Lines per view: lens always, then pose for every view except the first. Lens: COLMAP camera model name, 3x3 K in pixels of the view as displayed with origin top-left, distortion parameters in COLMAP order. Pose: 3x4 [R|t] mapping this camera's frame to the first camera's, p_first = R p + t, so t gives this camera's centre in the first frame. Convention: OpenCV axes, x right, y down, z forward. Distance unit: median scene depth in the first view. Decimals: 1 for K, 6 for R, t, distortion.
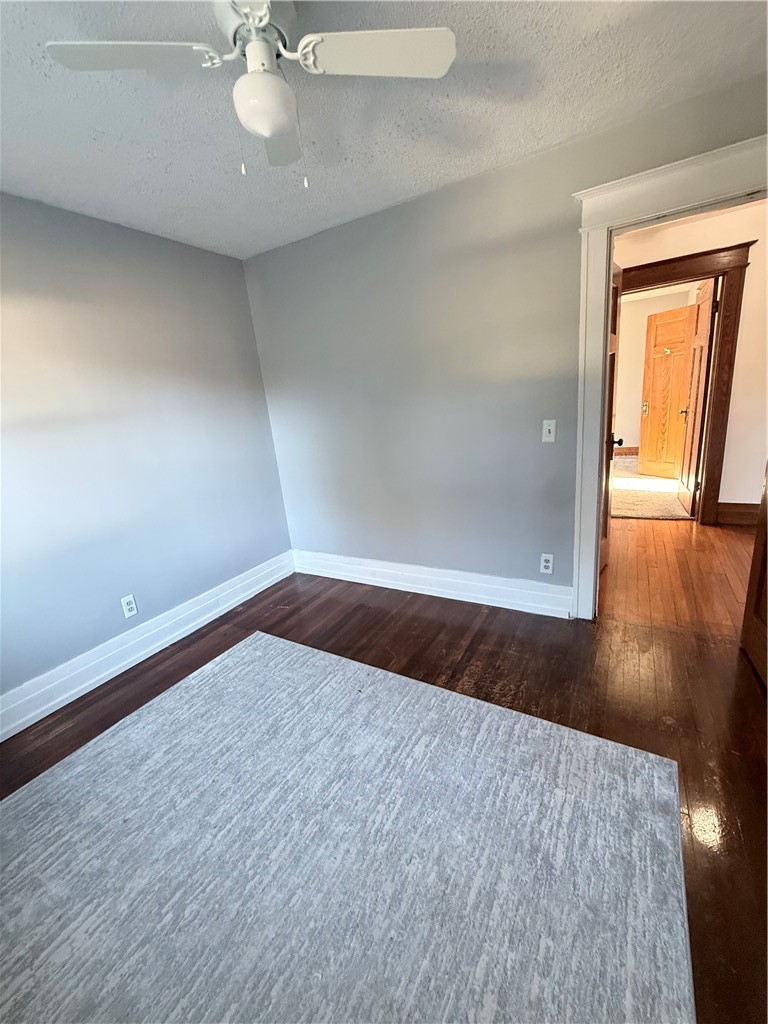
lens RADIAL K [[408.3, 0, 382.7], [0, 408.3, 511.2], [0, 0, 1]] dist [-0.002389, -0.000538]
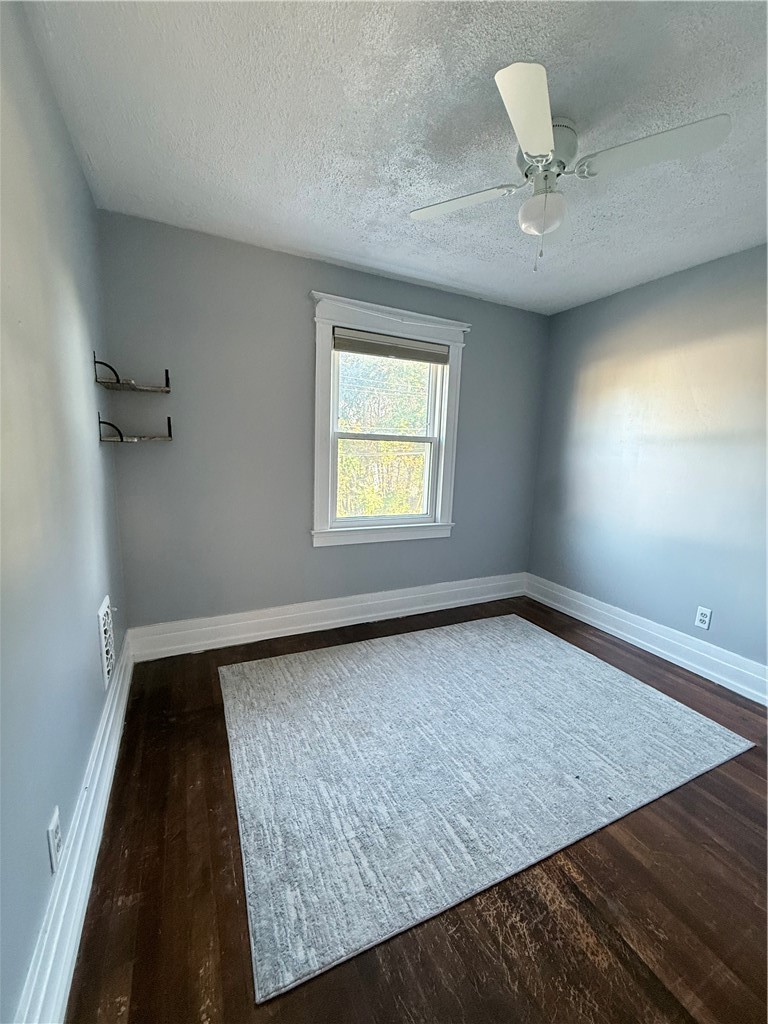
lens RADIAL K [[408.3, 0, 382.4], [0, 408.3, 514.3], [0, 0, 1]] dist [-0.002389, -0.000538]
pose [[-0.560578, 0.210632, -0.800866, 0.844525], [-0.197834, 0.905043, 0.376508, -0.324067], [0.804123, 0.369501, -0.465677, 1.027622]]
